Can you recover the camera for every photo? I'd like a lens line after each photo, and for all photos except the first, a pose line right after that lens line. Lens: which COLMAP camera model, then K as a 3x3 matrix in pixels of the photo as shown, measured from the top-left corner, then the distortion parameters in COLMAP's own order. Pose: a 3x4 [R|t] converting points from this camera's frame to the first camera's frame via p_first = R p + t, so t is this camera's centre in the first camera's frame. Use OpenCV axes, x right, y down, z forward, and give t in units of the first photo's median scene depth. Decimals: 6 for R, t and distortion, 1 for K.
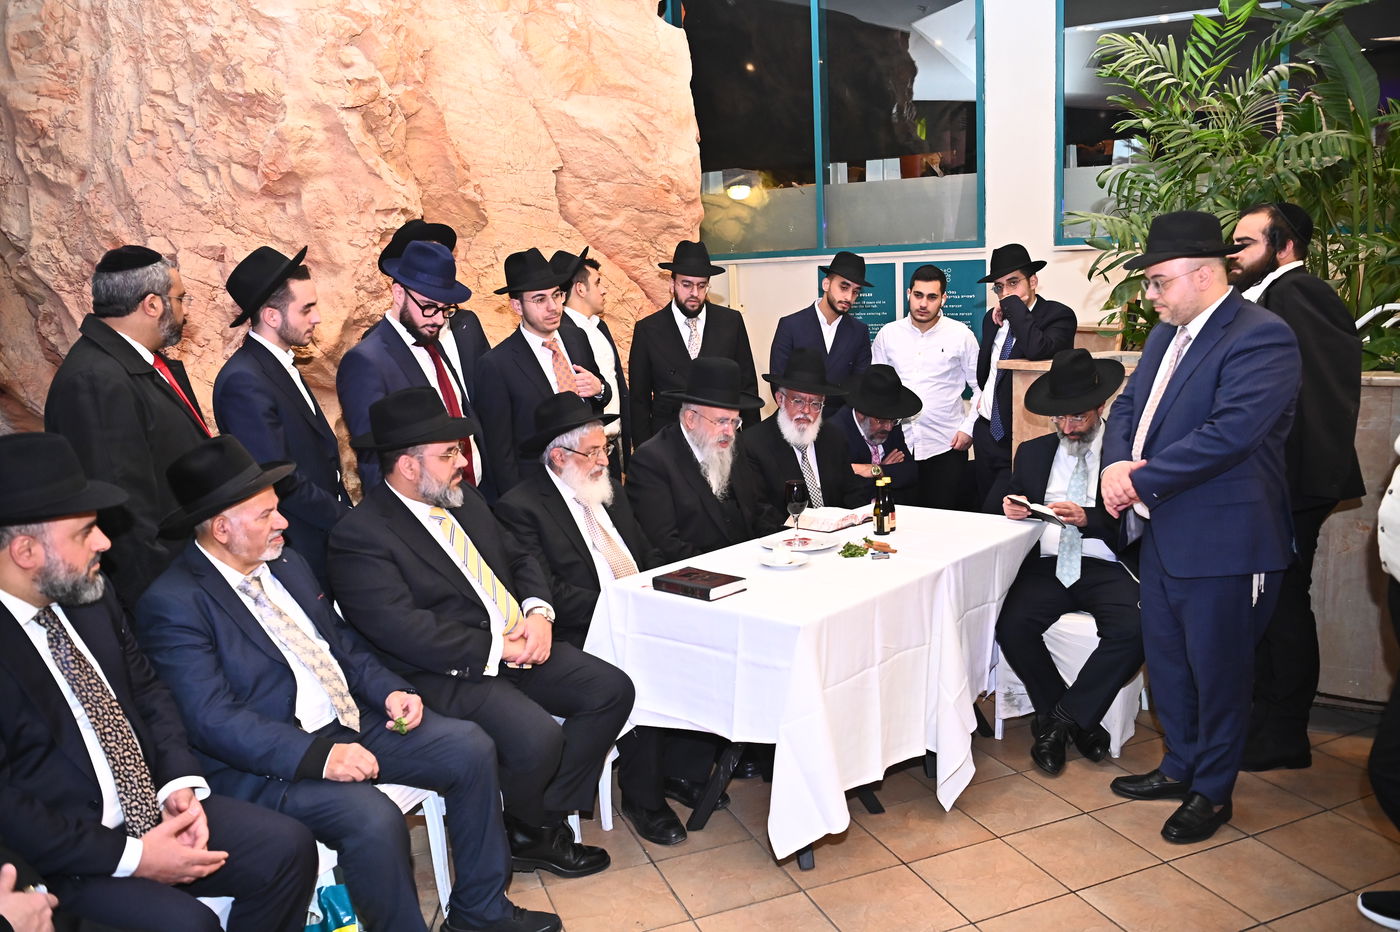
lens RADIAL K [[1042.1, 0, 691.1], [0, 1042.1, 462.0], [0, 0, 1]] dist [-0.059978, 0.027029]
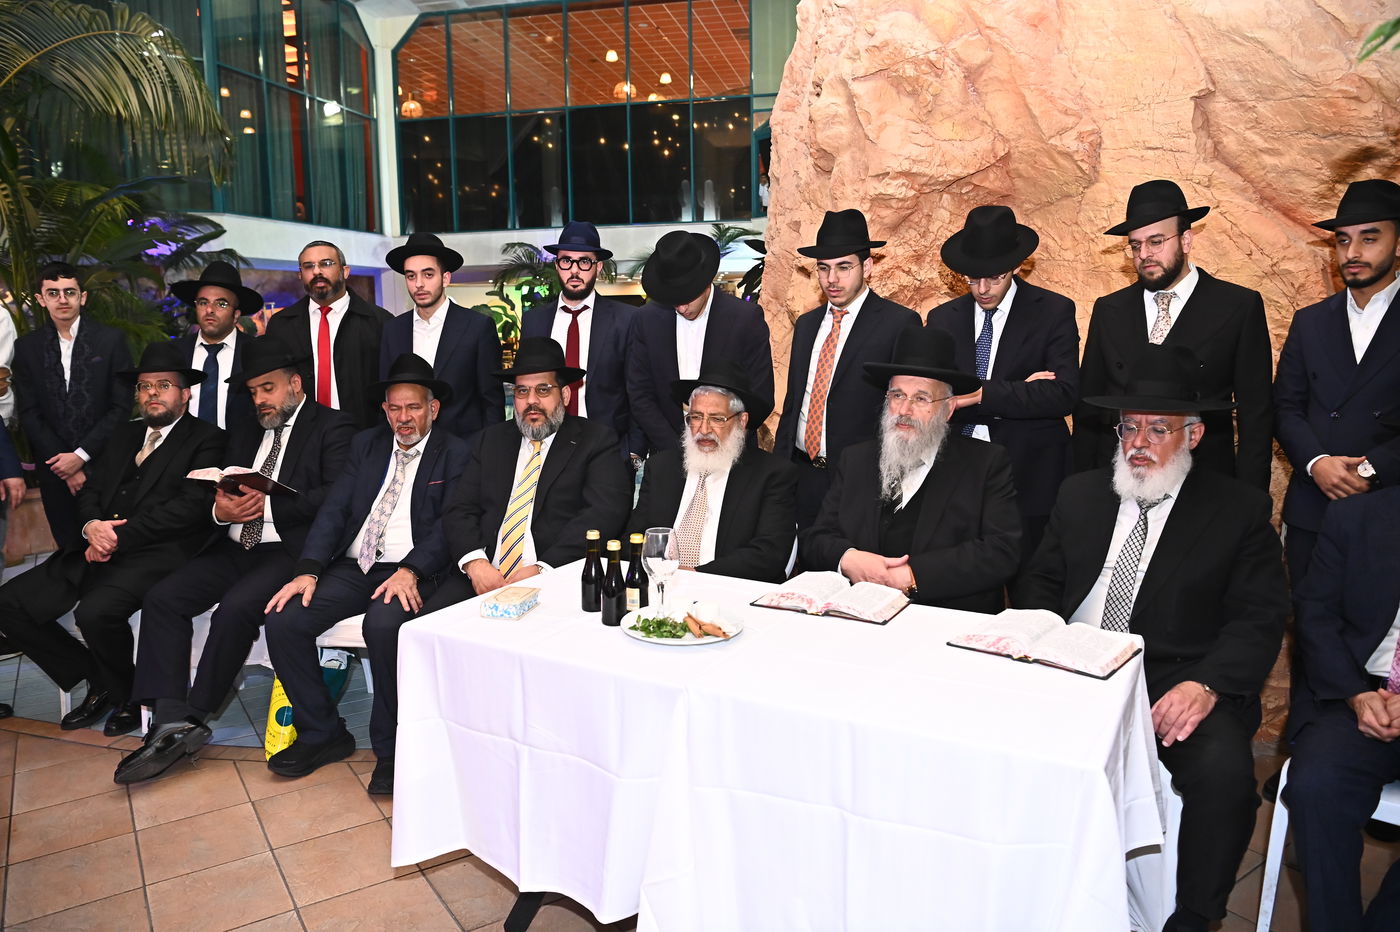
lens RADIAL K [[951.9, 0, 698.3], [0, 951.9, 464.3], [0, 0, 1]] dist [-0.077888, 0.018848]
pose [[0.235181, 0.187260, -0.953742, 0.554151], [-0.154411, 0.976001, 0.153554, -0.084734], [0.959608, 0.111155, 0.258452, 0.617766]]
